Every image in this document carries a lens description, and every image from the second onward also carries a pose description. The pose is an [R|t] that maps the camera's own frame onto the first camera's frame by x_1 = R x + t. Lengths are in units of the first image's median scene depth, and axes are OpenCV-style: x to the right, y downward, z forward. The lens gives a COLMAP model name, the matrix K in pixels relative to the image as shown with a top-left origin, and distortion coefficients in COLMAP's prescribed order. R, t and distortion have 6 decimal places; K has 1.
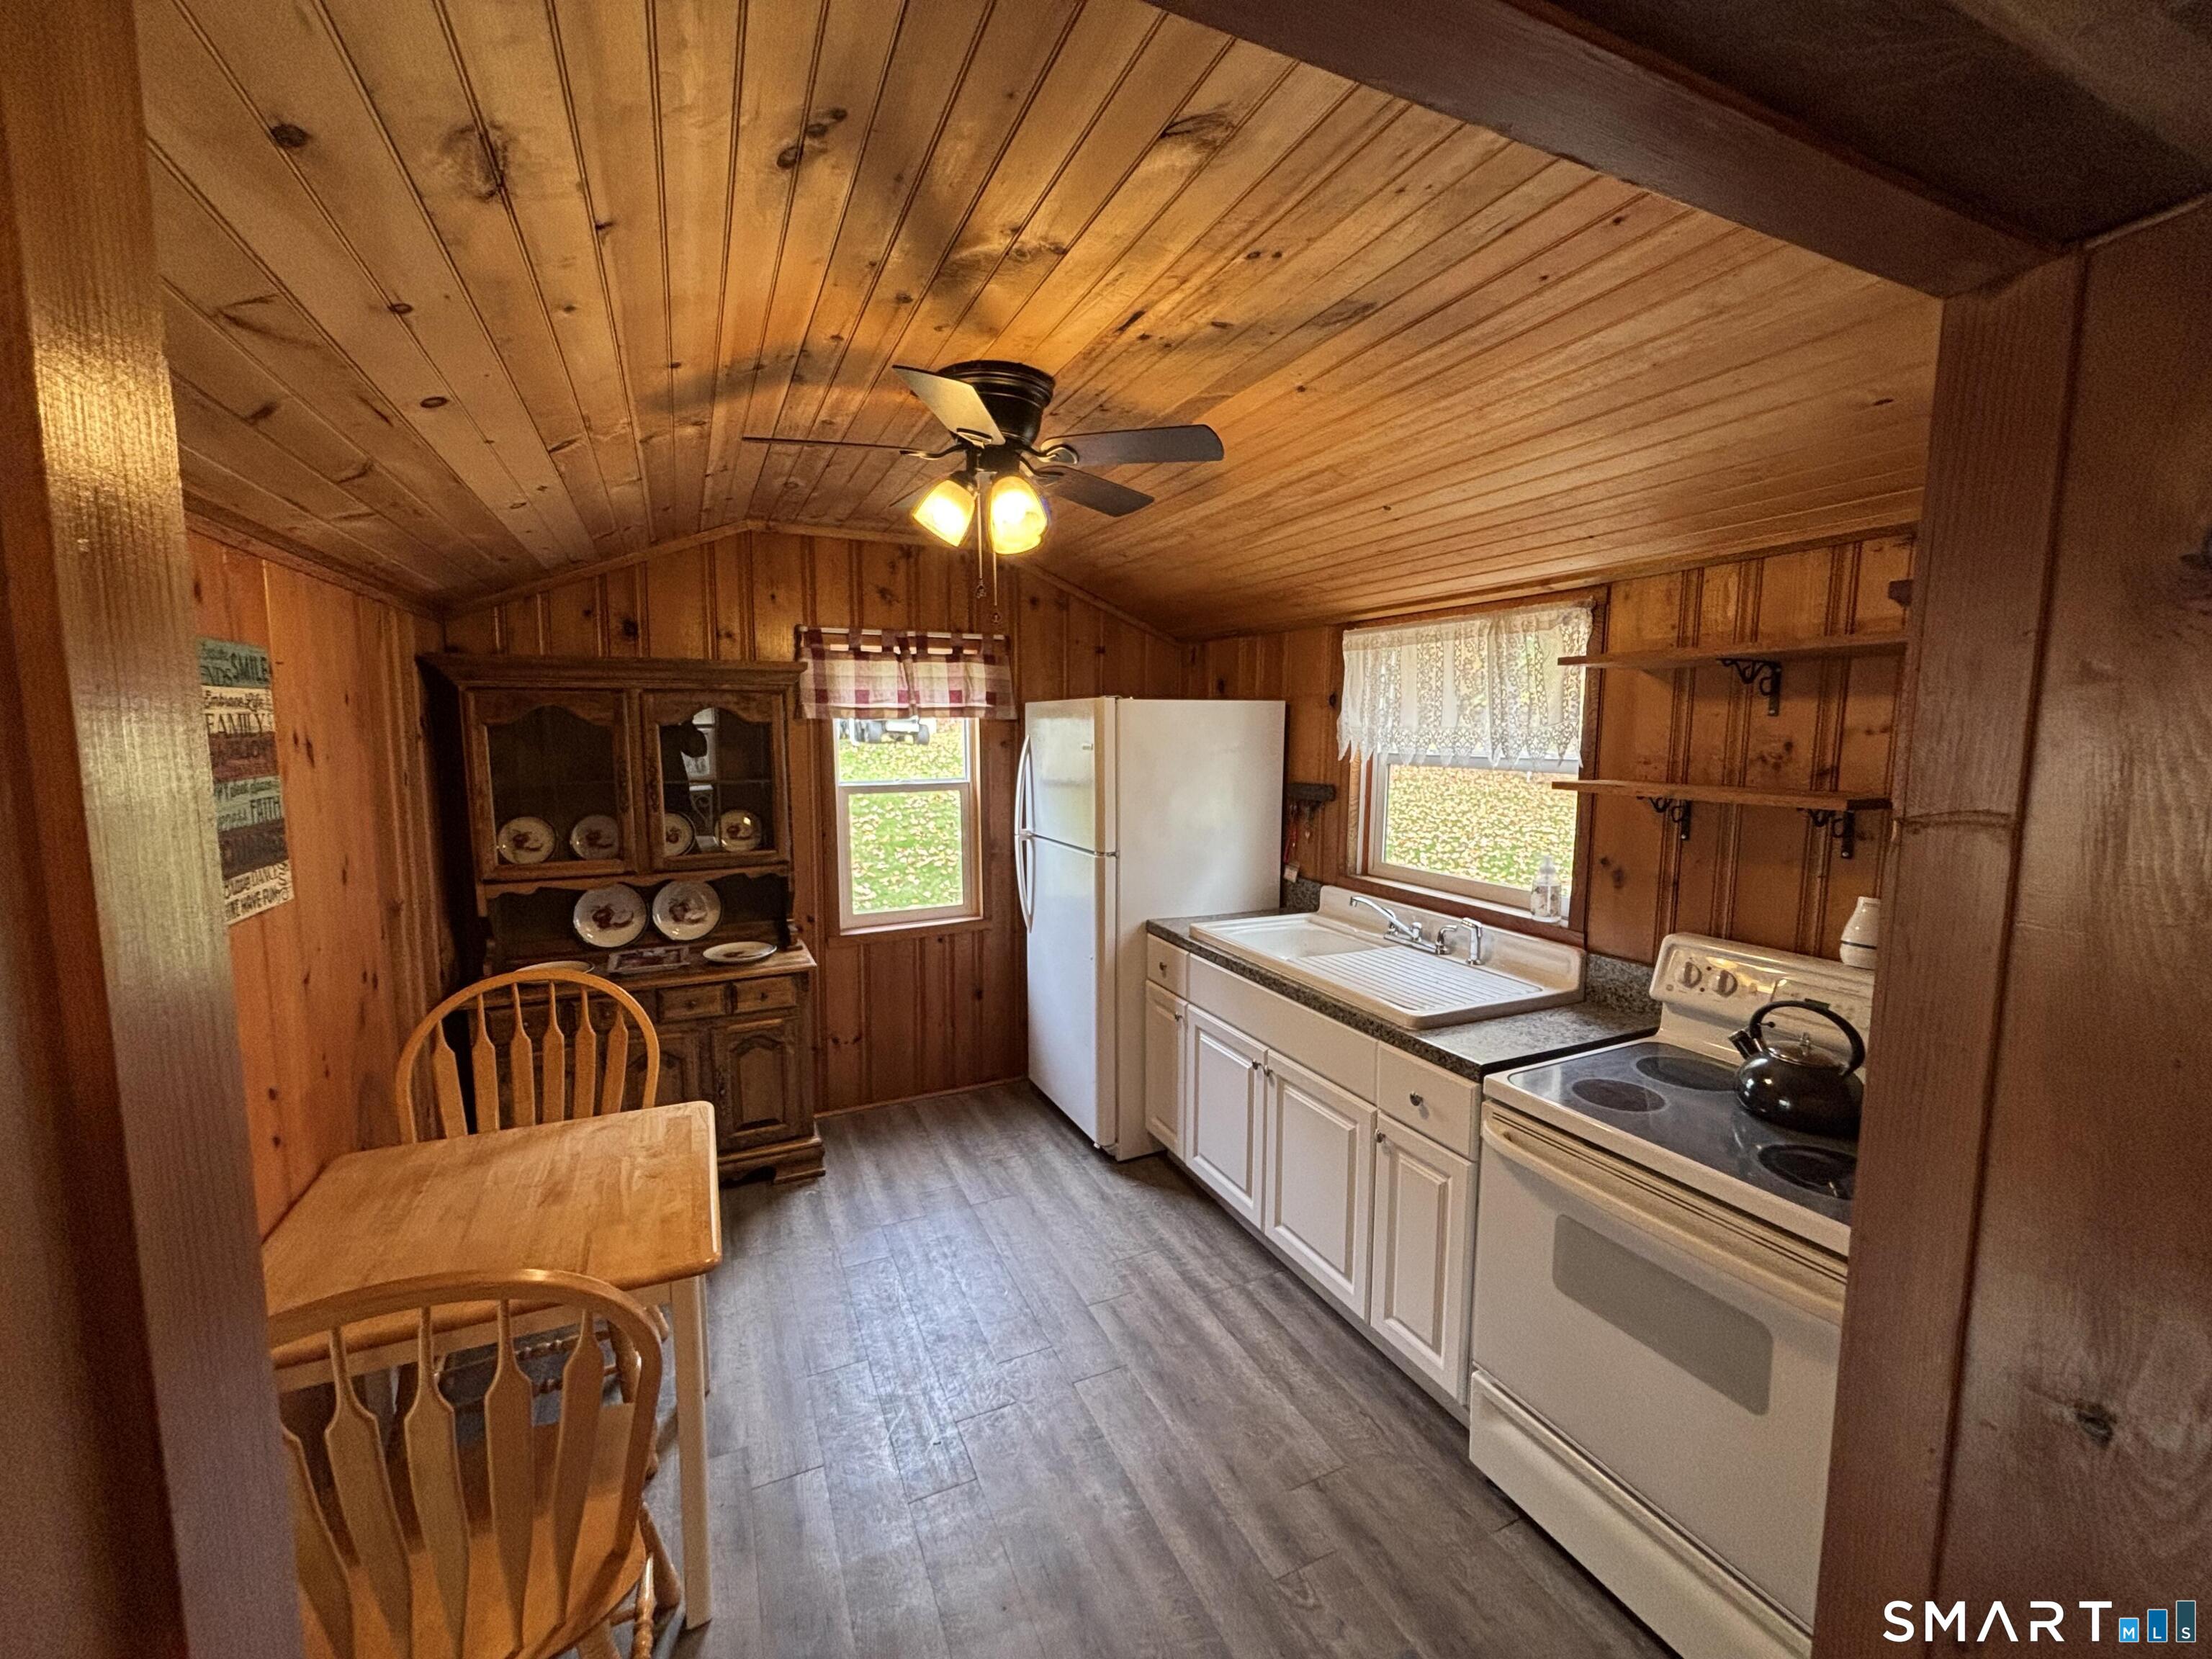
lens RADIAL K [[889.0, 0, 1102.7], [0, 889.0, 829.5], [0, 0, 1]] dist [0.003211, -0.002846]
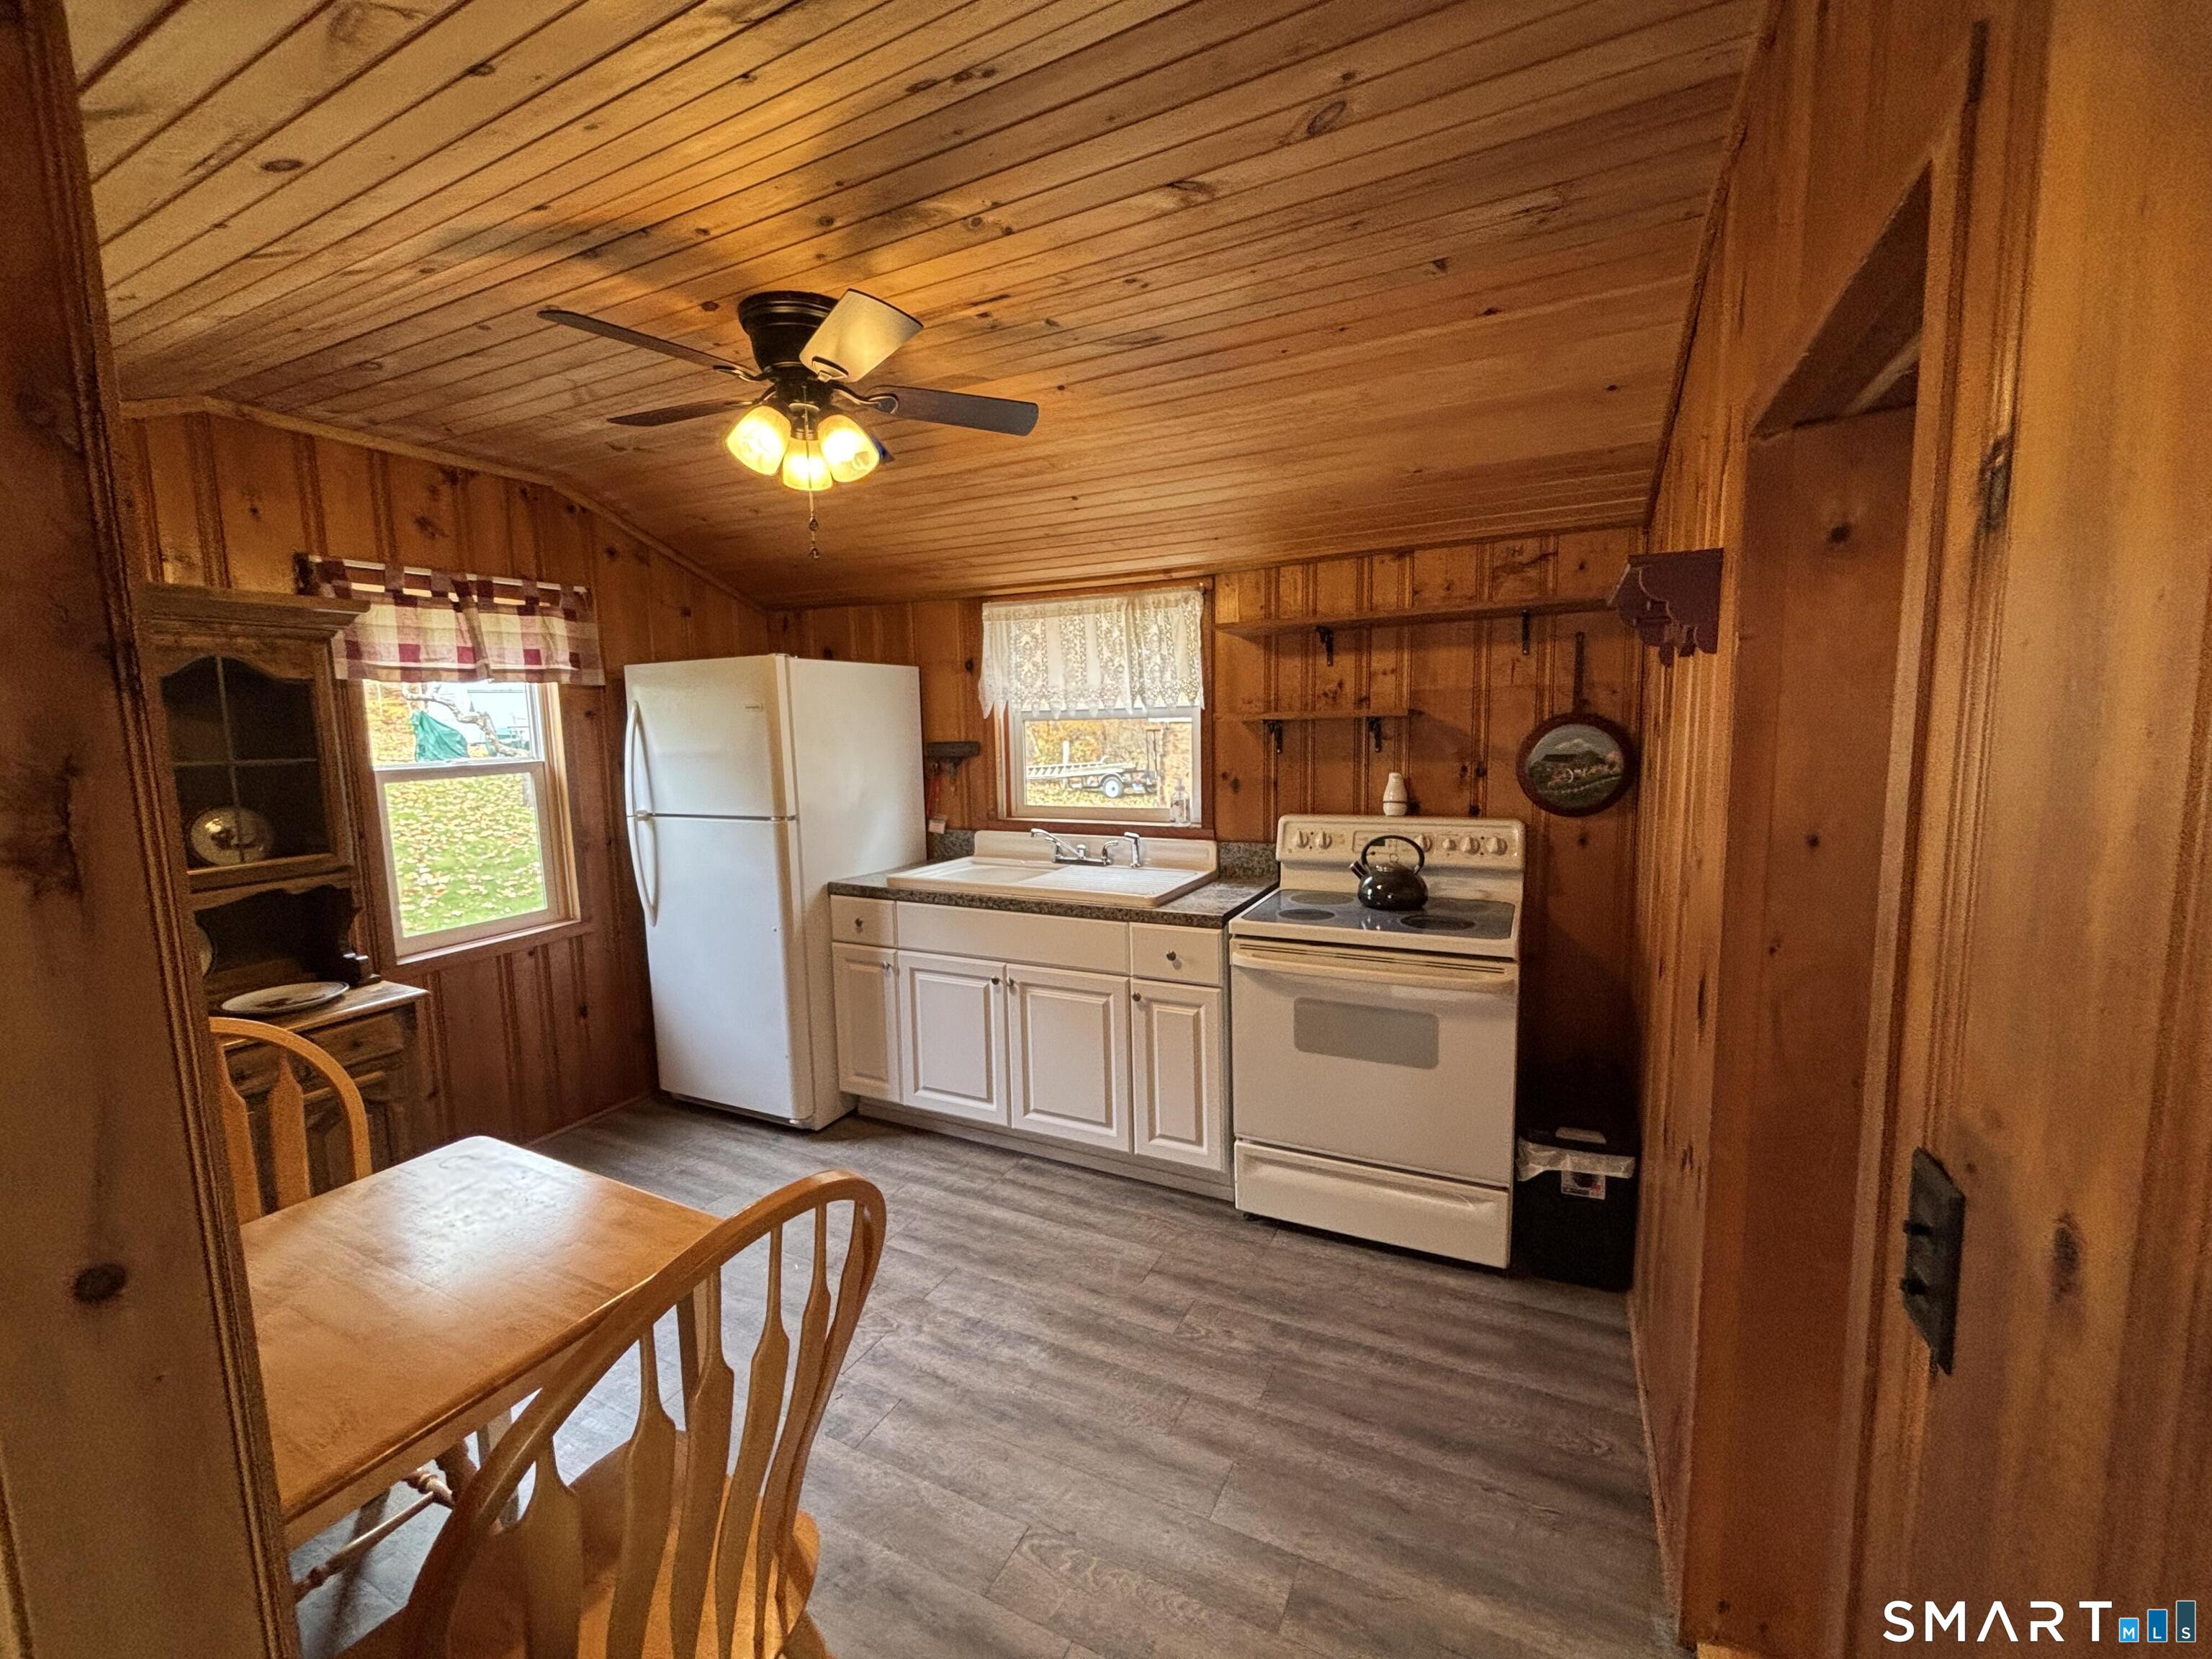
lens RADIAL K [[889.0, 0, 1099.8], [0, 889.0, 828.7], [0, 0, 1]] dist [0.003211, -0.002846]
pose [[0.783806, -0.092719, 0.614045, -0.392482], [0.095053, 0.995052, 0.028919, 0.052693], [-0.613688, 0.035700, 0.788741, 0.024457]]
